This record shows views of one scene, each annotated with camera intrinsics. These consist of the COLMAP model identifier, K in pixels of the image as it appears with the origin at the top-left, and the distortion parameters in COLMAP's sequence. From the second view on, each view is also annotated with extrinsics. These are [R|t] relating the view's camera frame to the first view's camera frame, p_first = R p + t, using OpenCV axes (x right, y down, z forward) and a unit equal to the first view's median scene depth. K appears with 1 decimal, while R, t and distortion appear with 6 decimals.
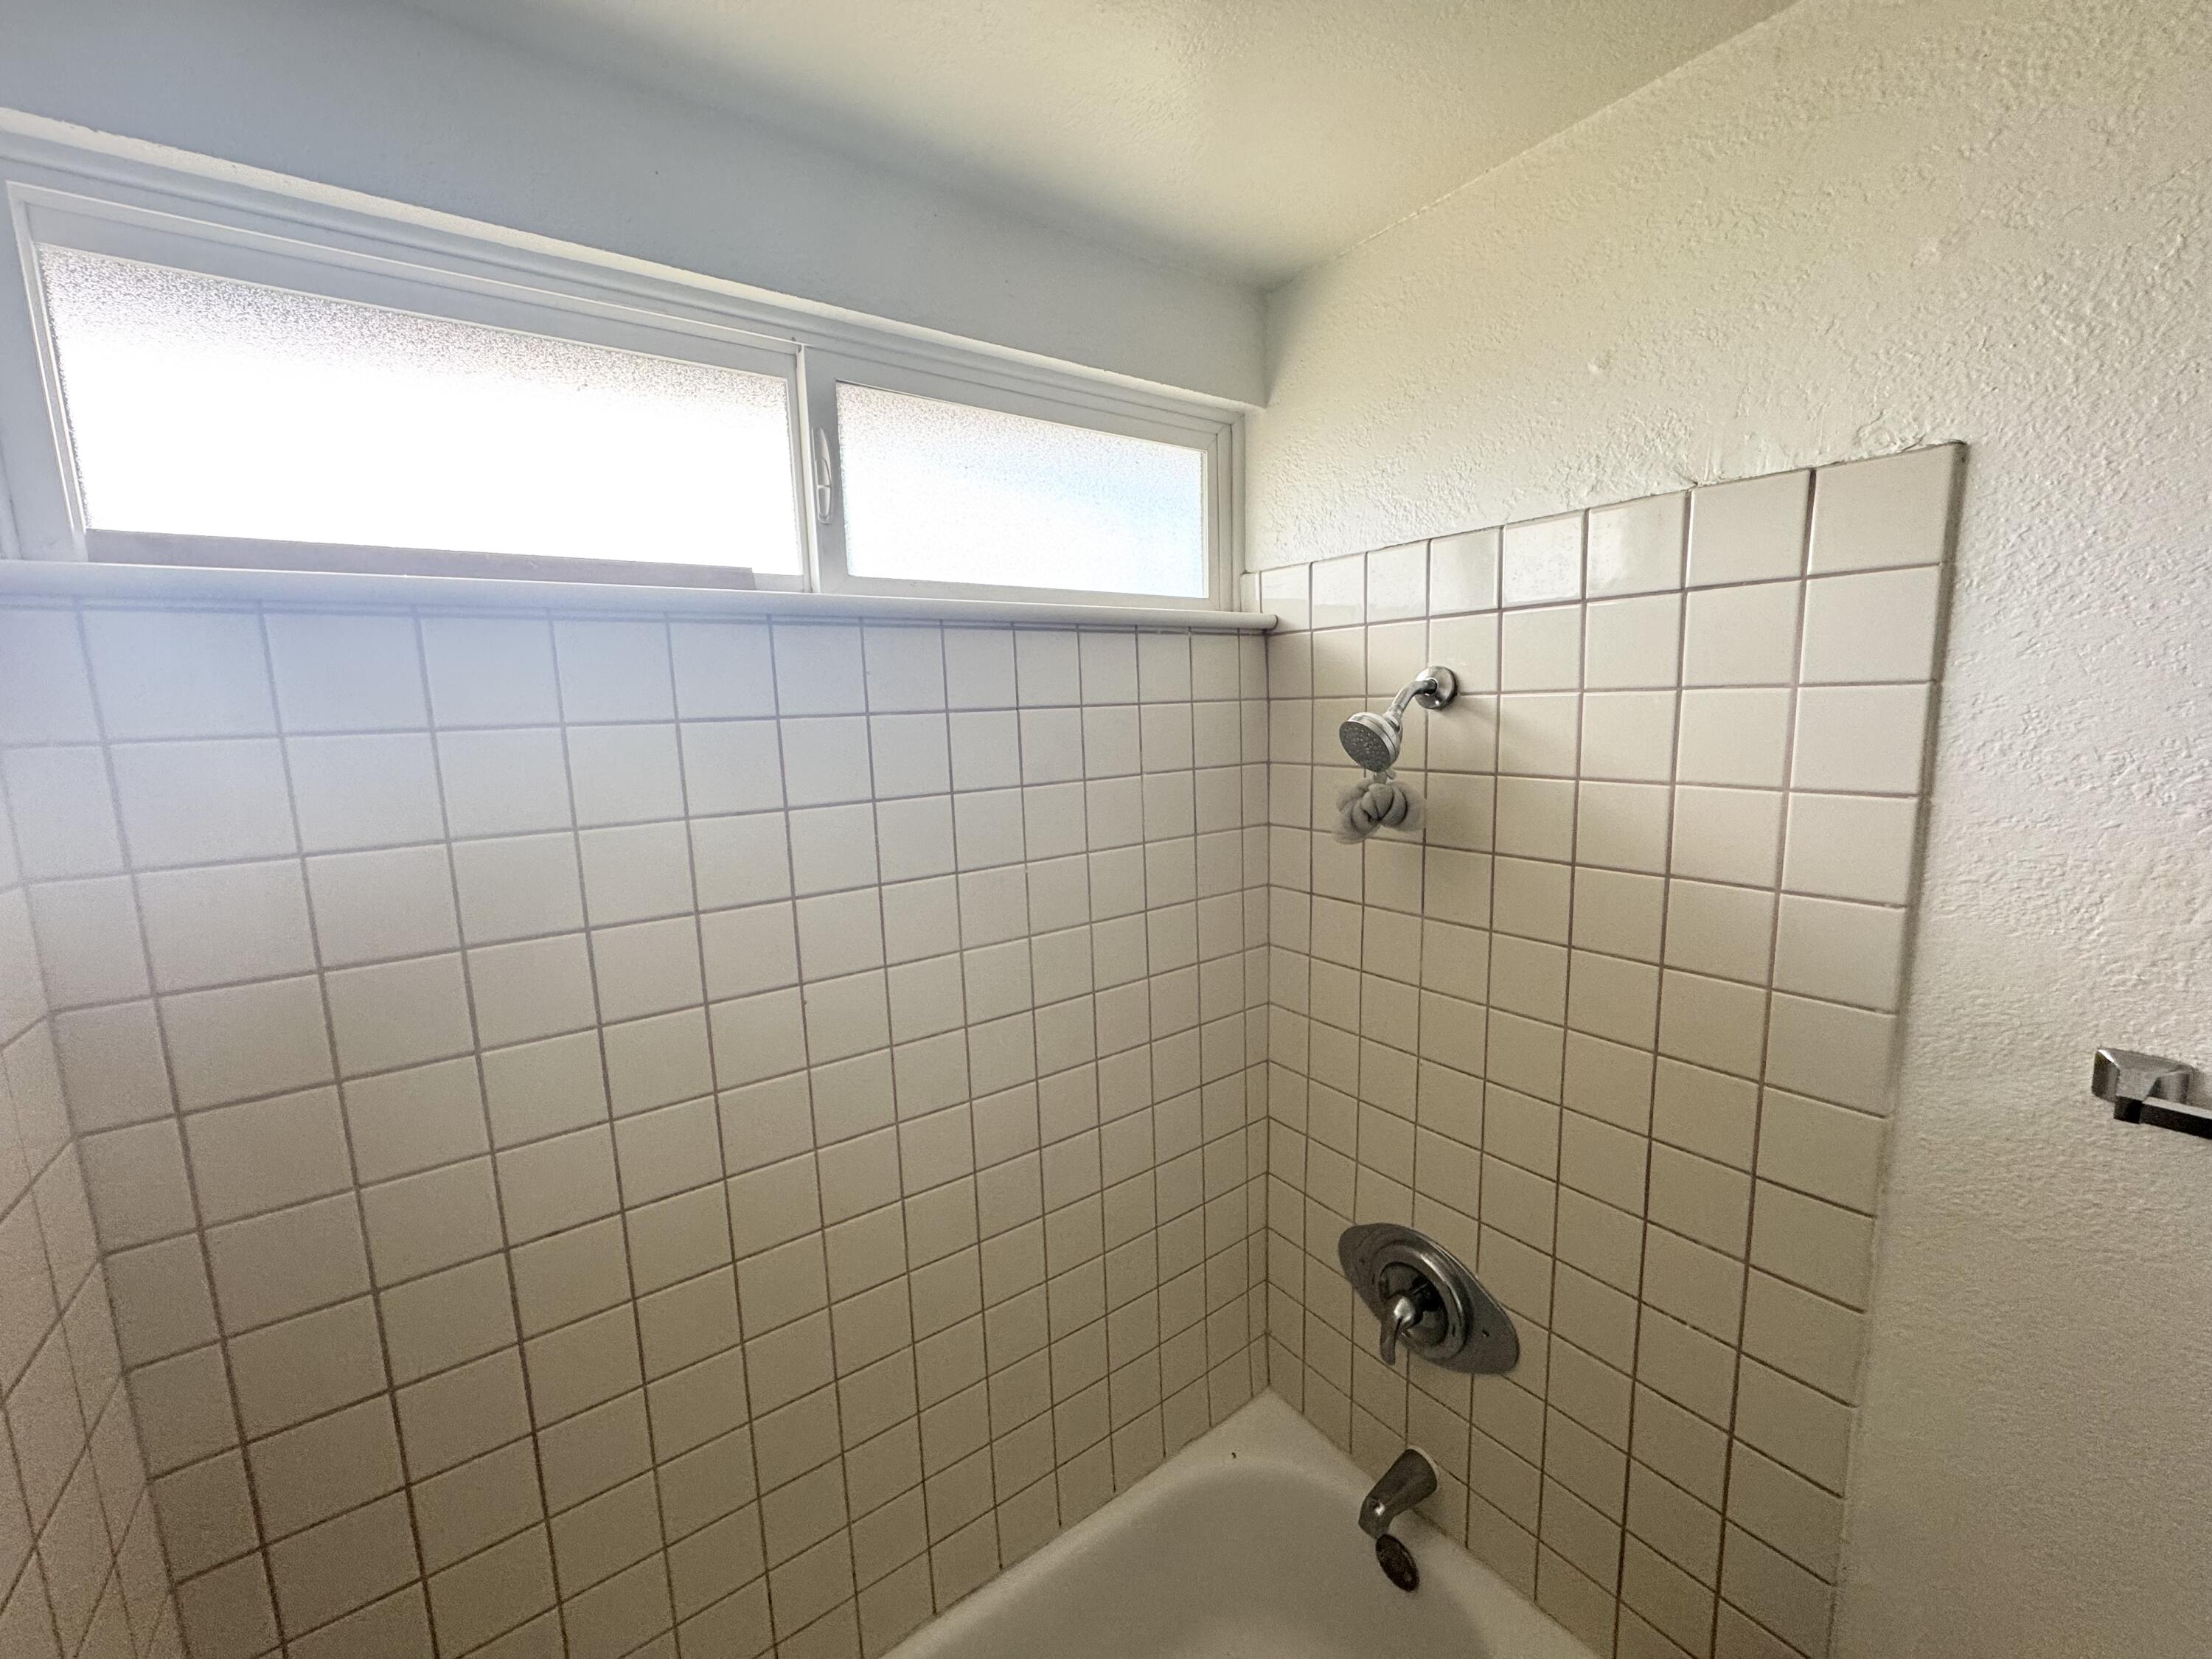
lens RADIAL K [[887.6, 0, 1104.2], [0, 887.6, 831.5], [0, 0, 1]] dist [0.000456, 0.000346]
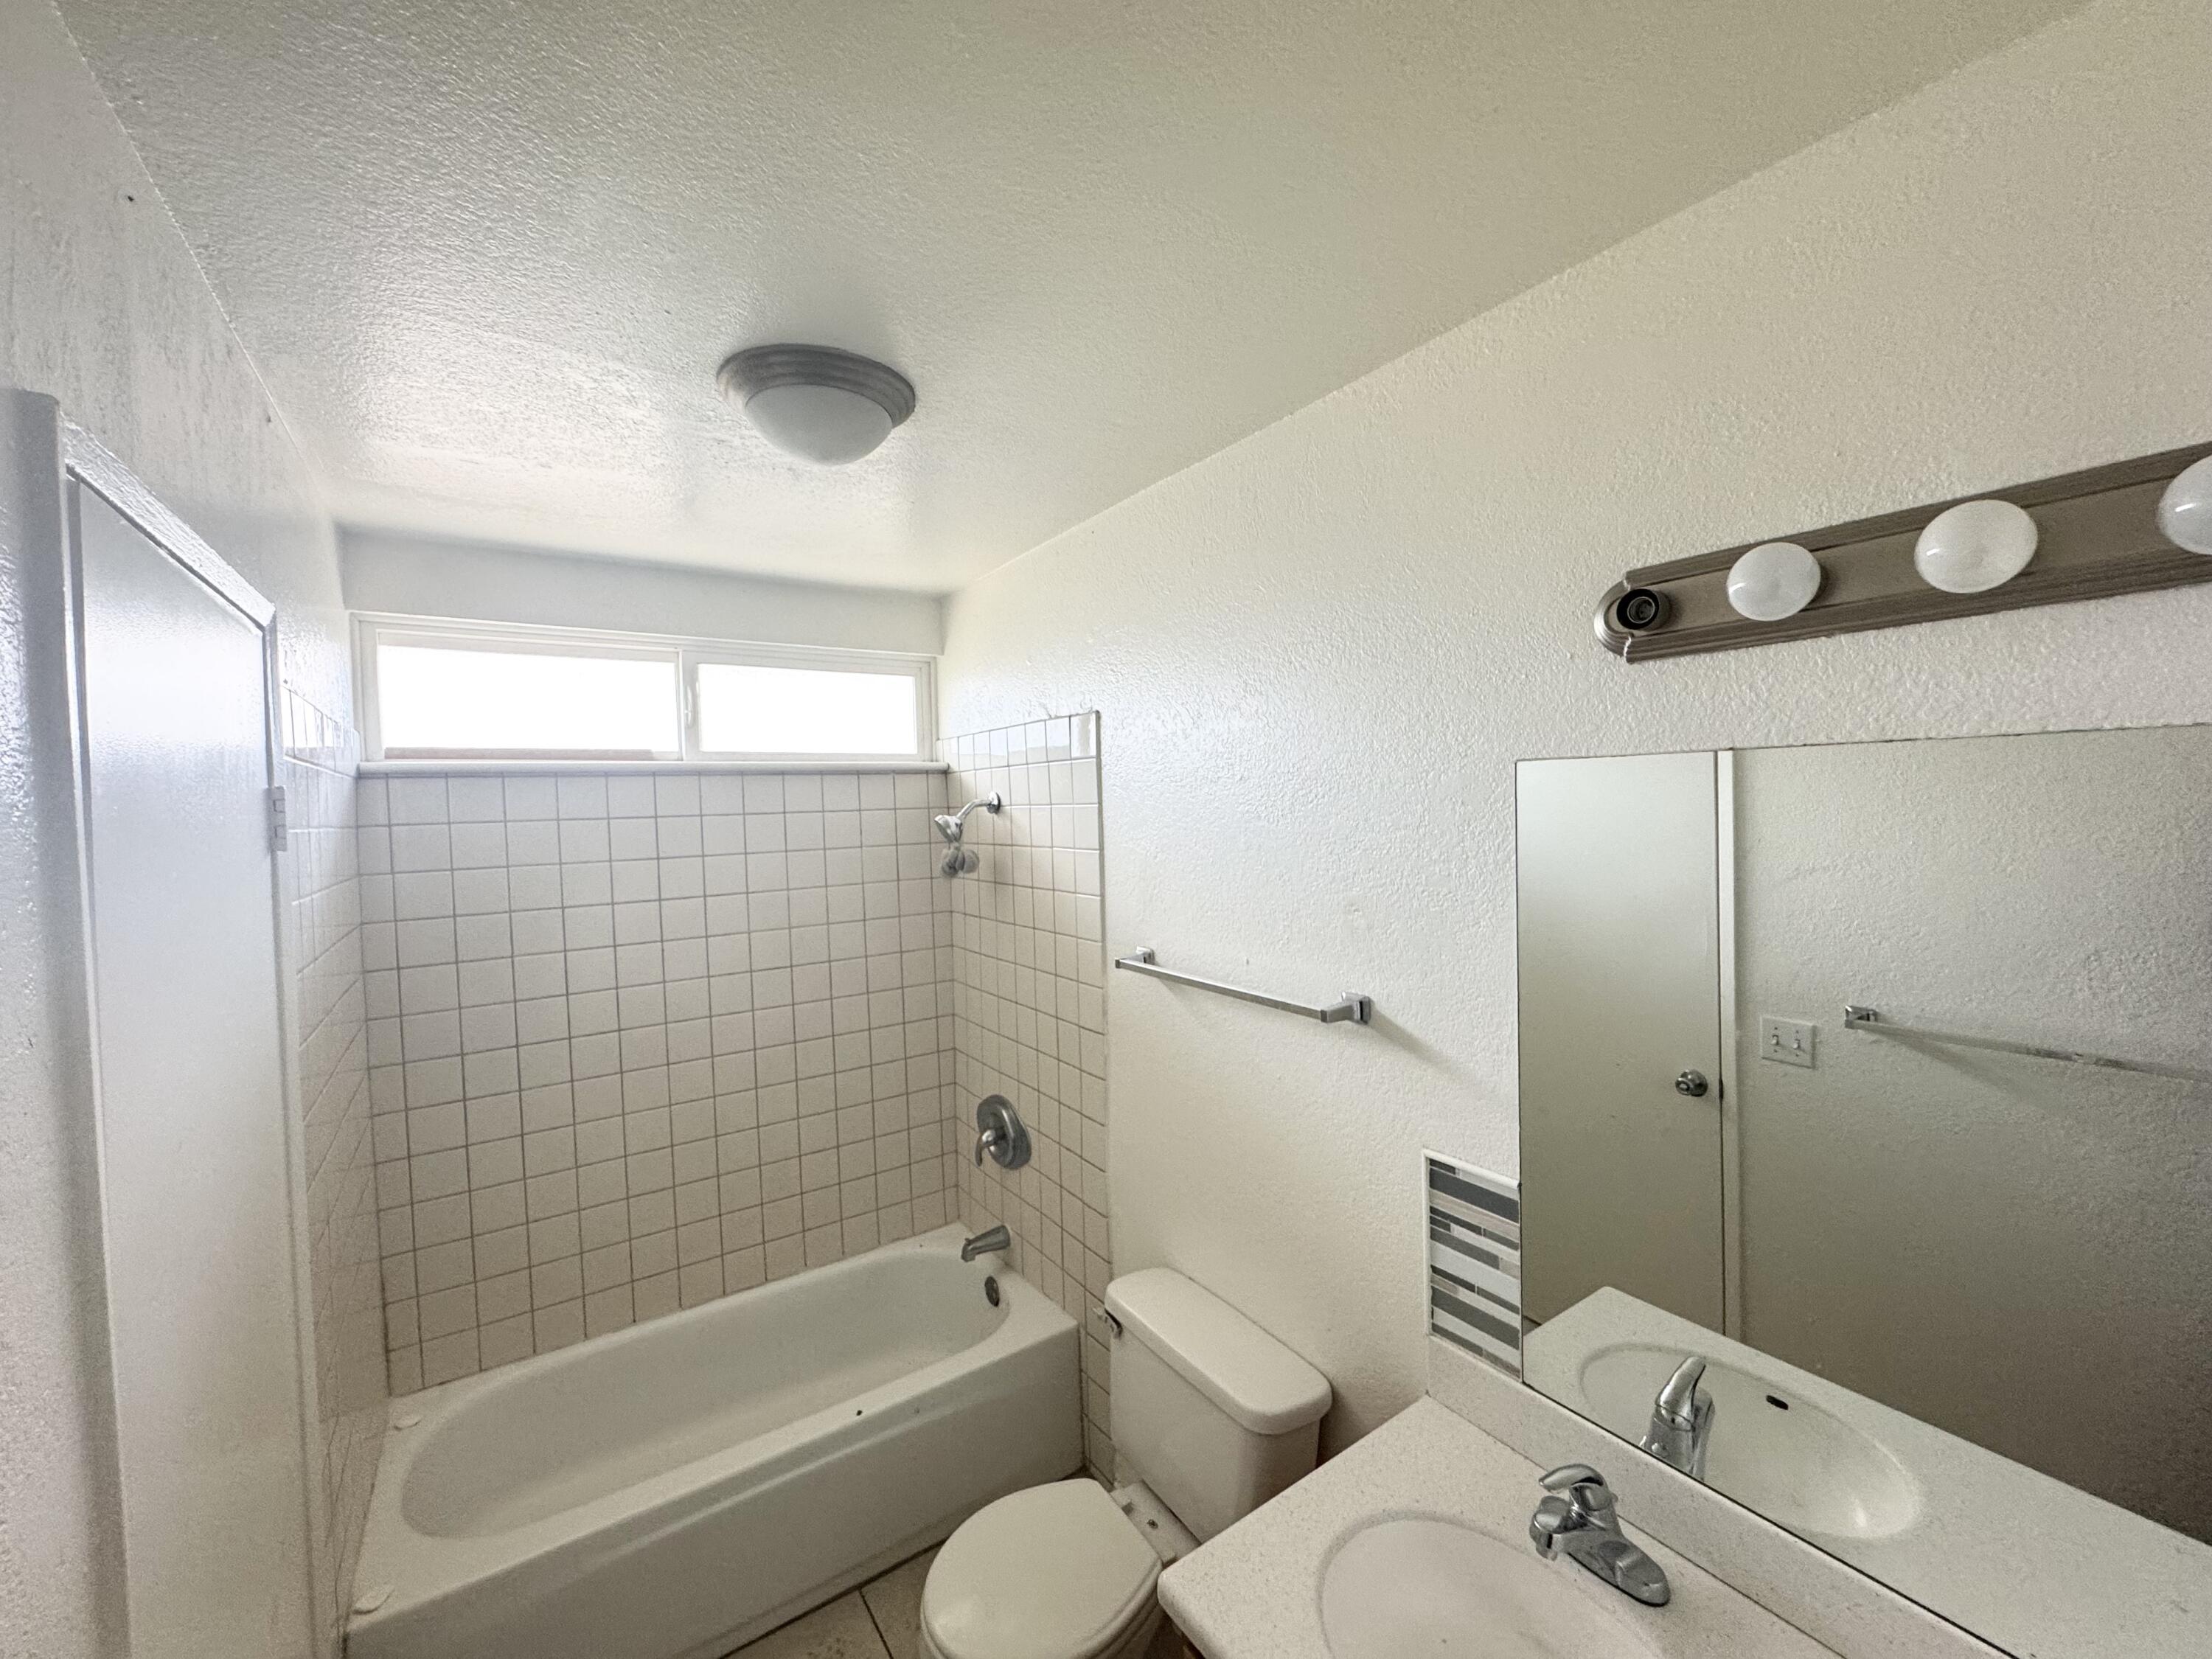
lens RADIAL K [[881.8, 0, 1105.9], [0, 881.8, 828.8], [0, 0, 1]] dist [-0.002156, -0.000215]
pose [[0.999494, 0.000401, -0.031807, 0.689267], [-0.004184, 0.992892, -0.118944, 0.130572], [0.031533, 0.119016, 0.992391, -0.951825]]
